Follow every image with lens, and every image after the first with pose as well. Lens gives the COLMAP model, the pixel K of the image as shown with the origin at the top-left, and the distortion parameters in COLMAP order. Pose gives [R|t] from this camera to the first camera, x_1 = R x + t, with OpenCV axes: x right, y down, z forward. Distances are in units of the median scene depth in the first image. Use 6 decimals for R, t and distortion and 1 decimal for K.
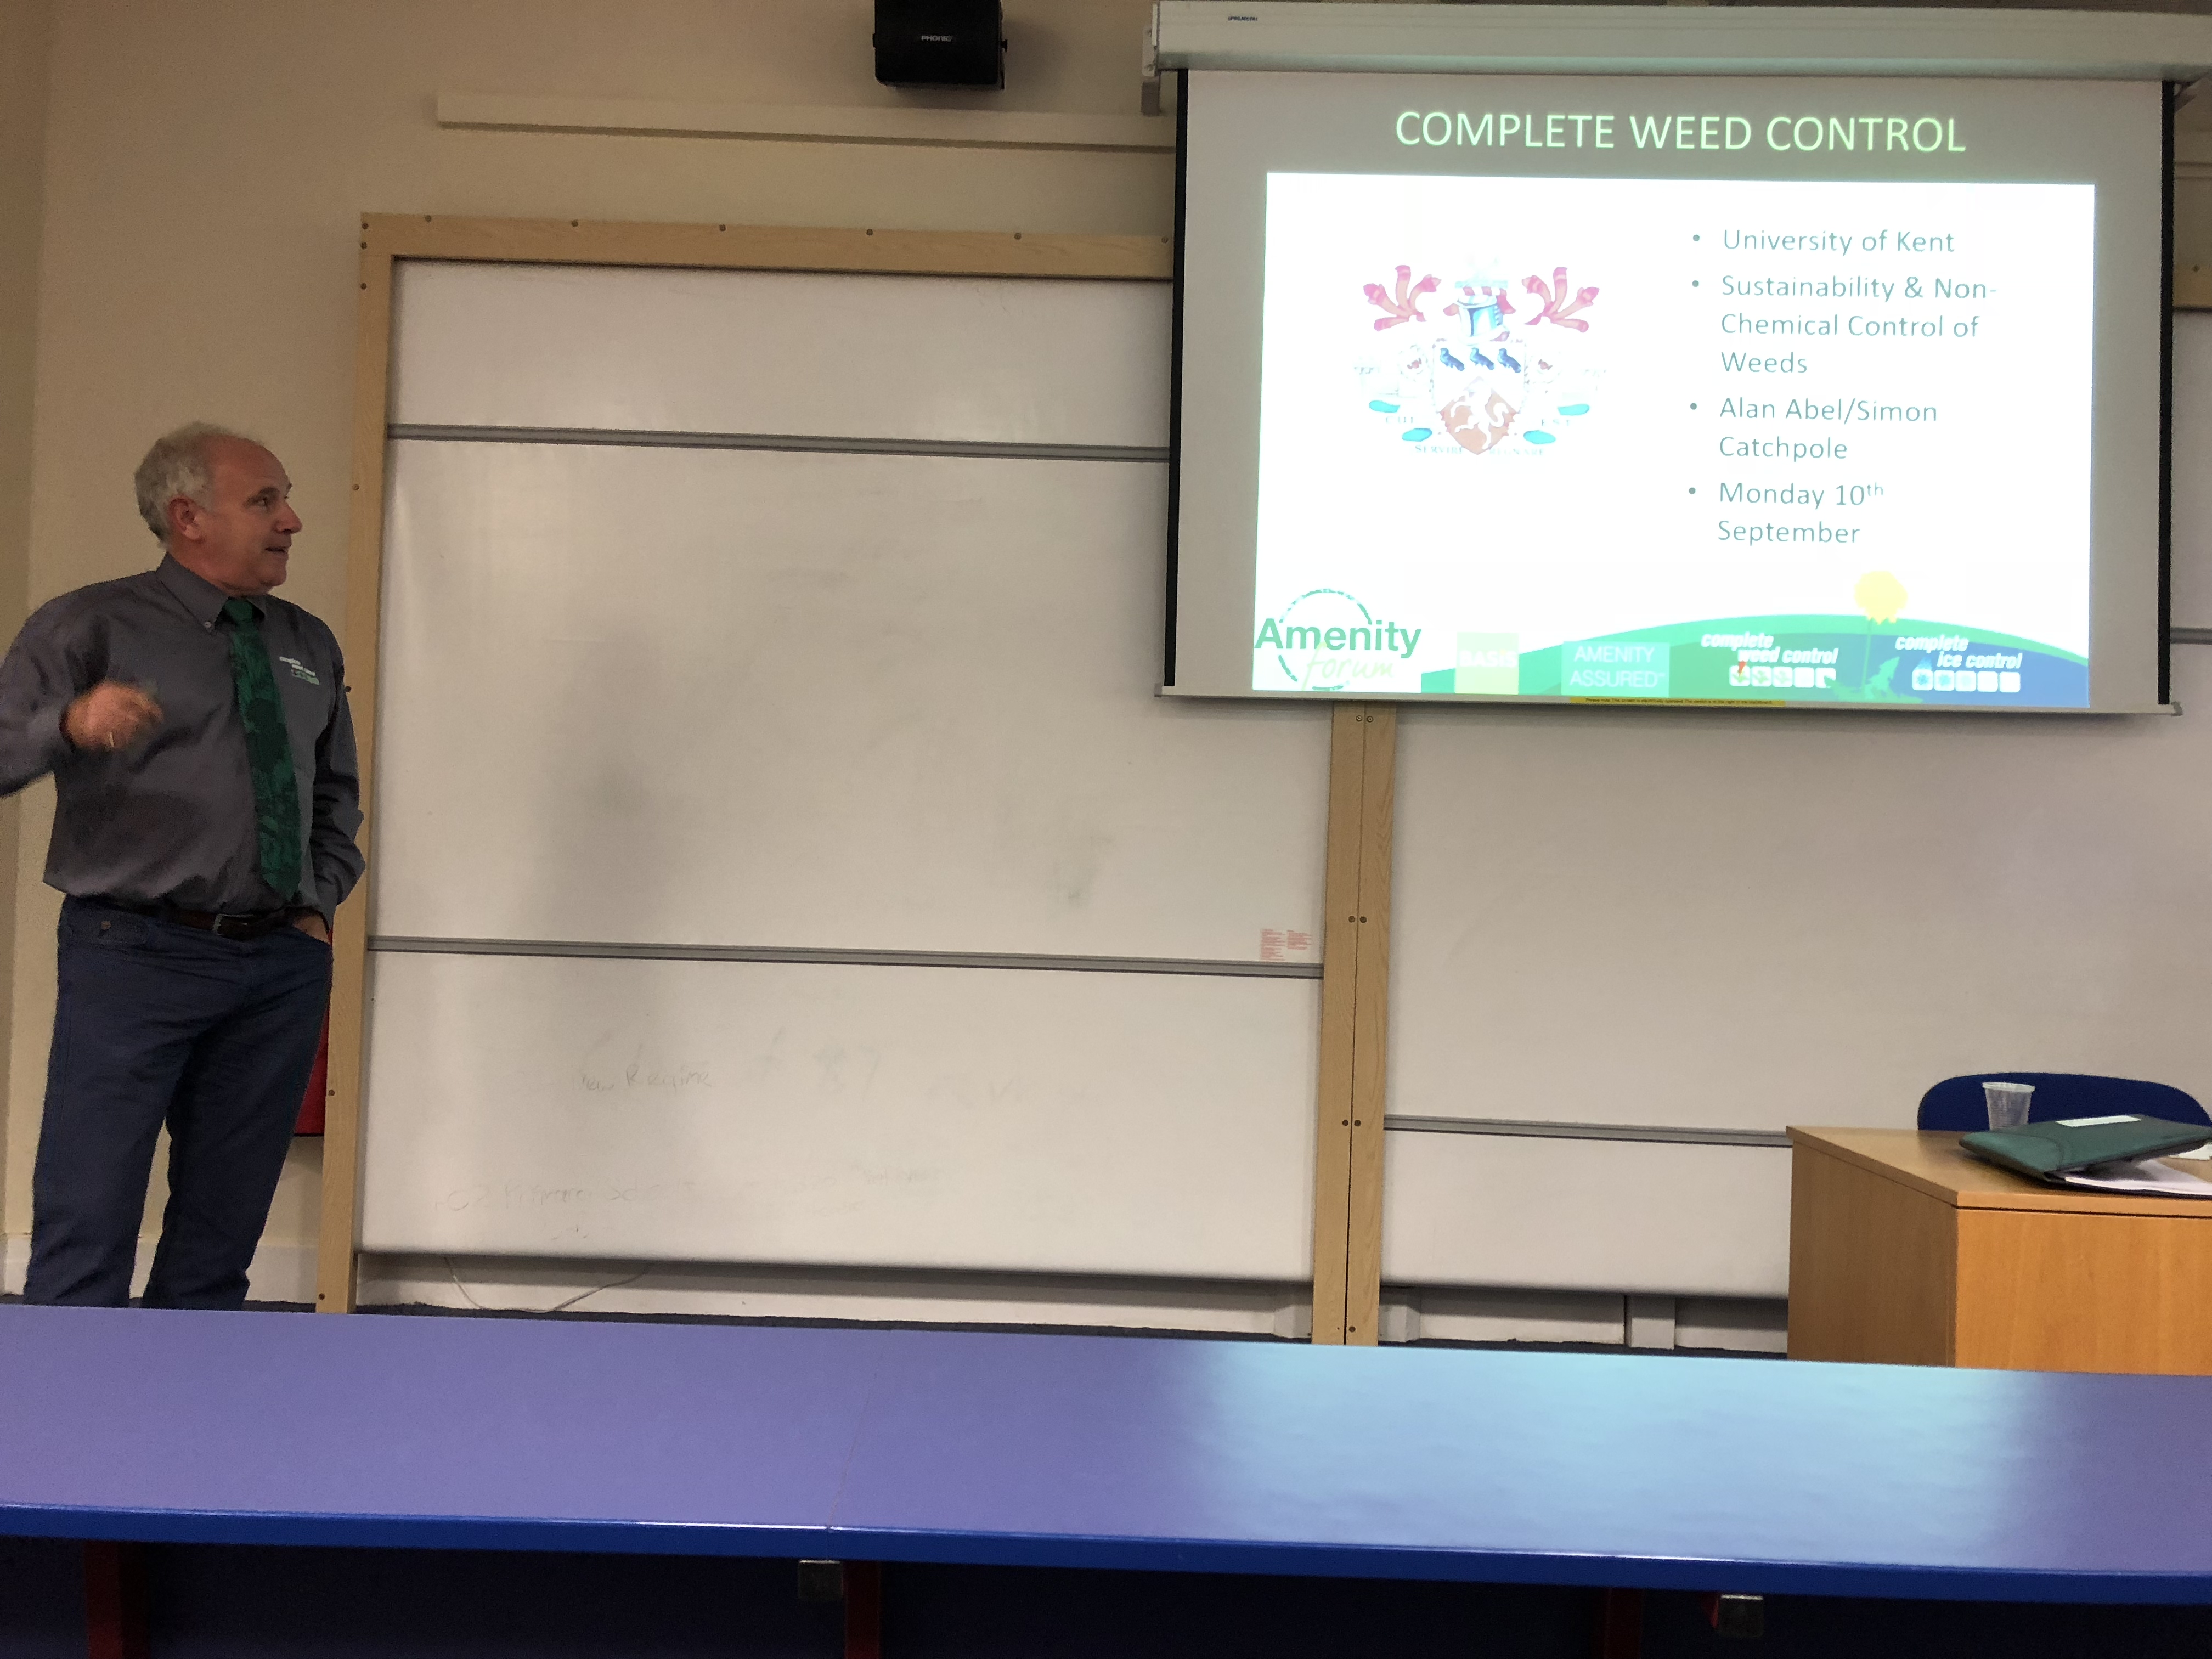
lens RADIAL K [[1798.6, 0, 1106.9], [0, 1798.6, 834.3], [0, 0, 1]] dist [0.016029, -0.007454]
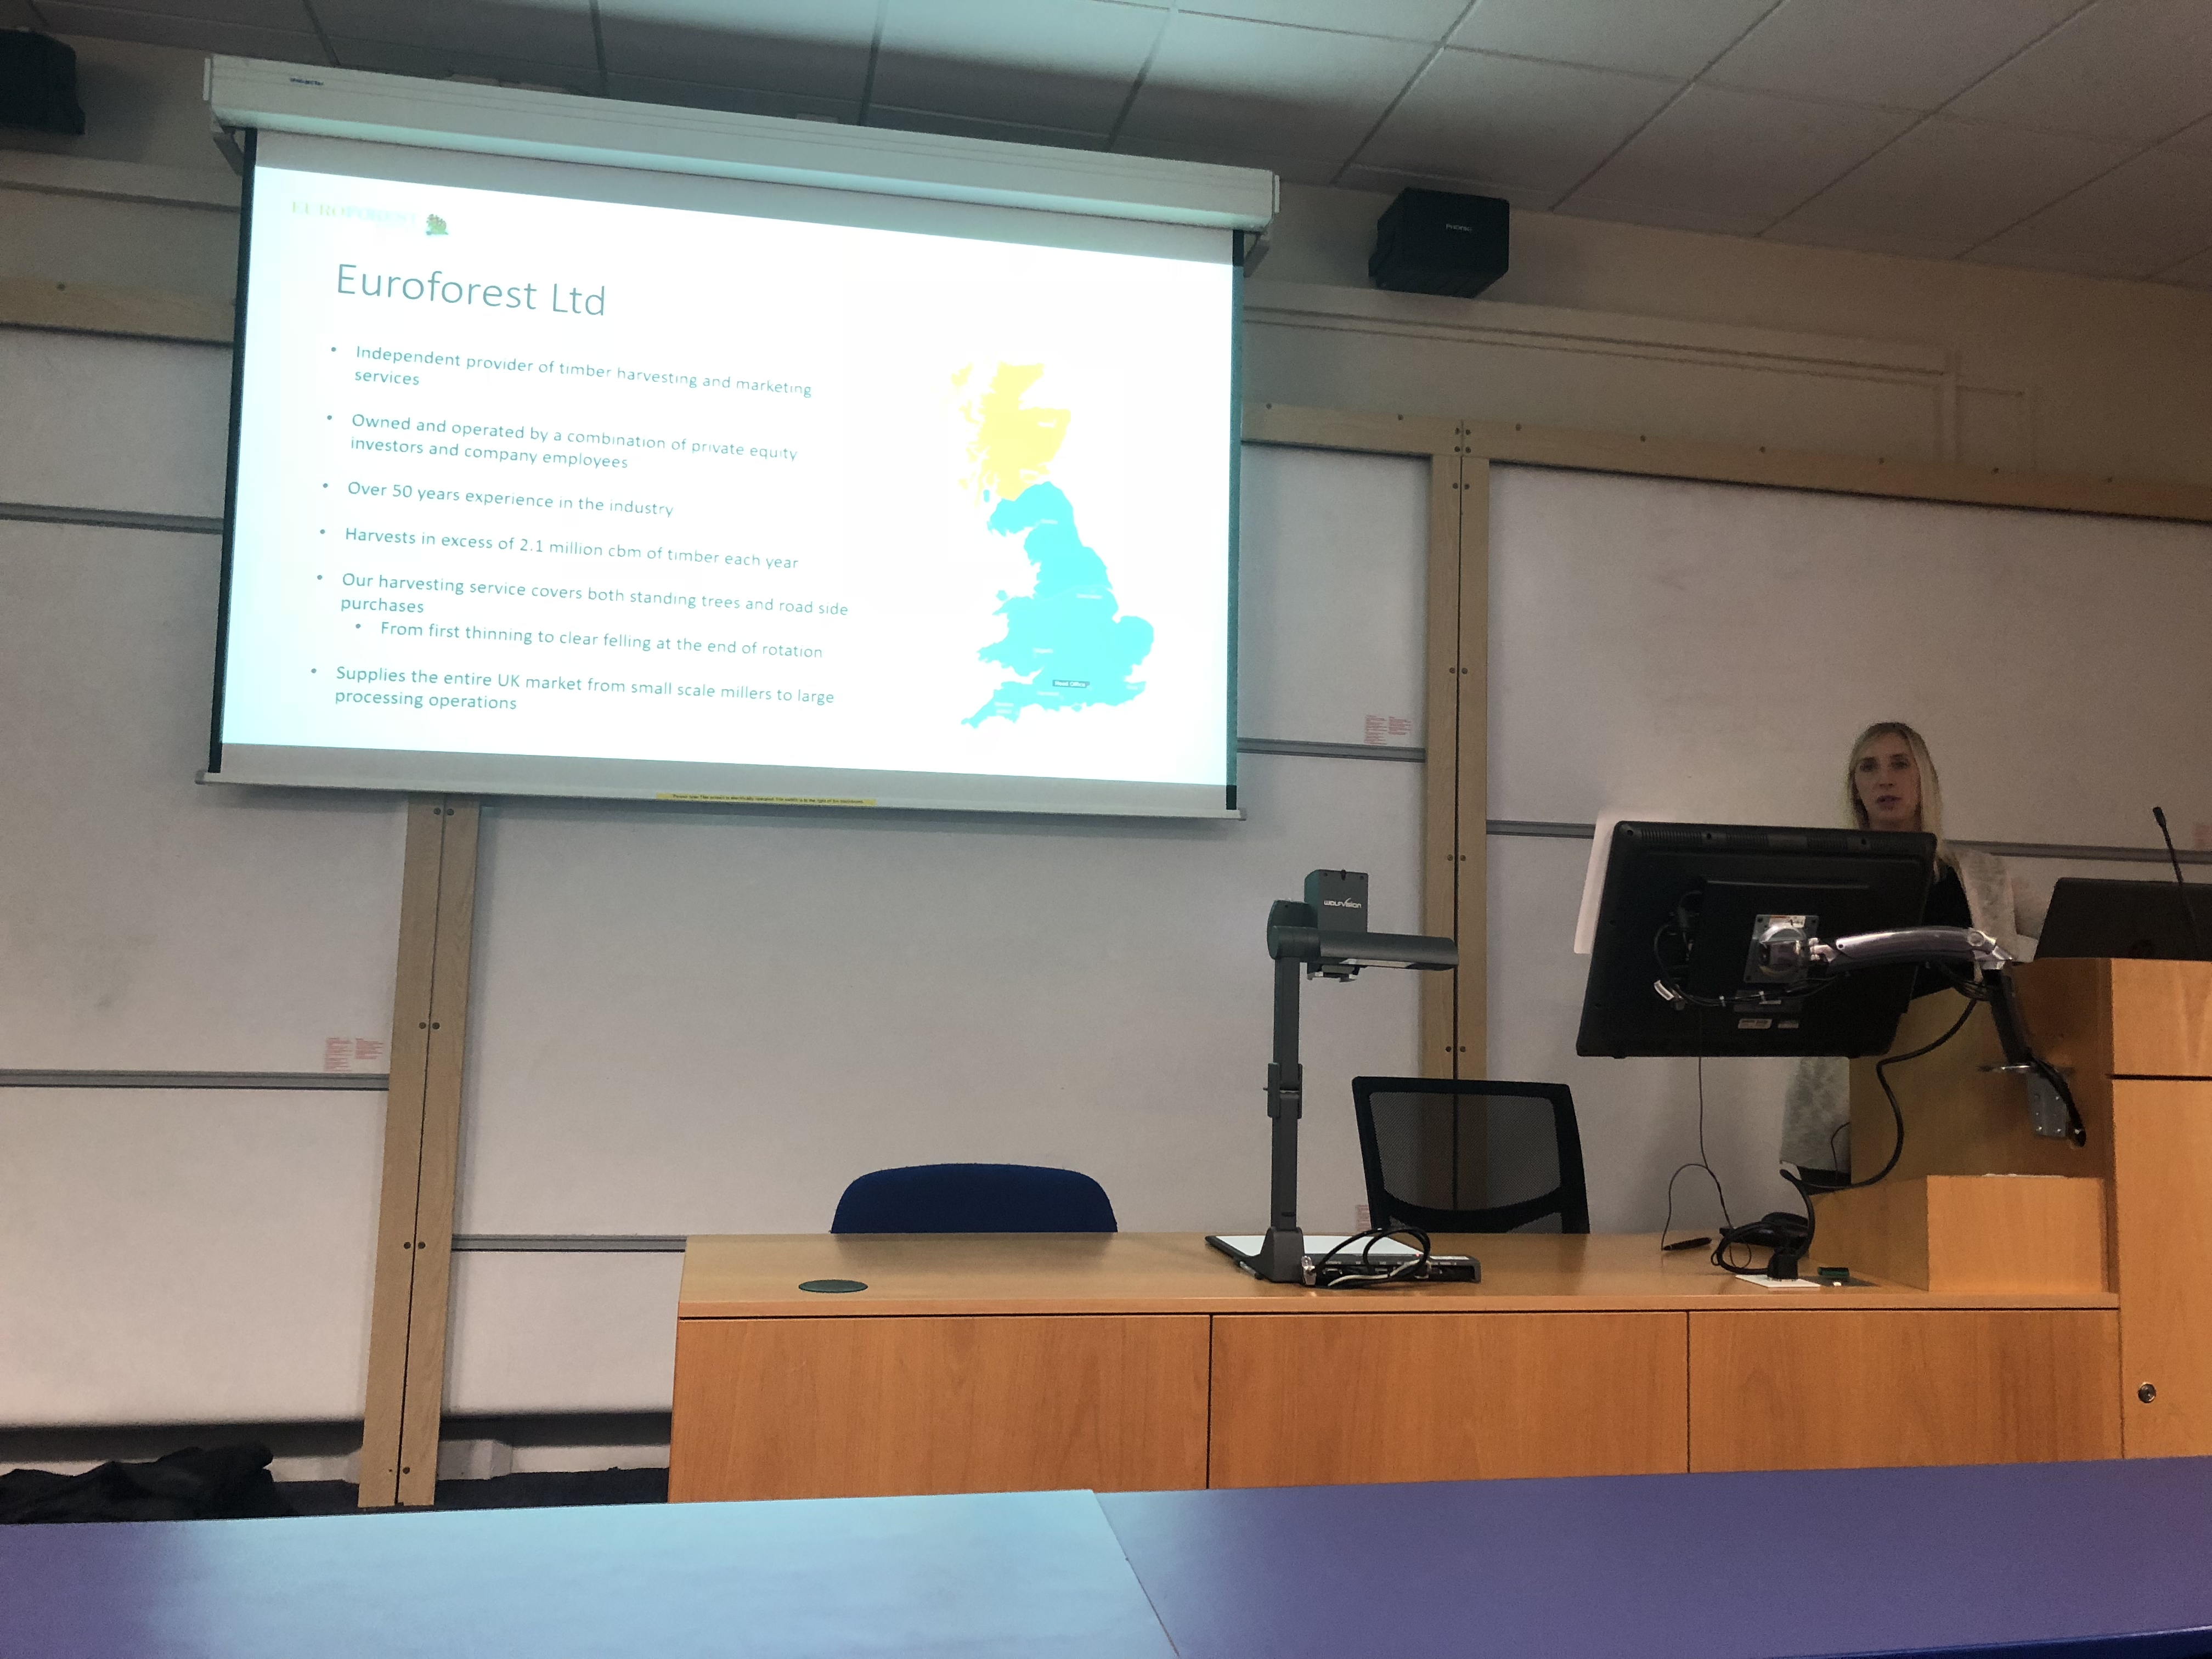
lens RADIAL K [[1798.6, 0, 1103.2], [0, 1798.6, 818.8], [0, 0, 1]] dist [0.016029, -0.007454]
pose [[0.976665, 0.014080, 0.214305, 0.277763], [0.000516, 0.997692, -0.067900, 0.003807], [-0.214767, 0.066426, 0.974404, -0.001073]]
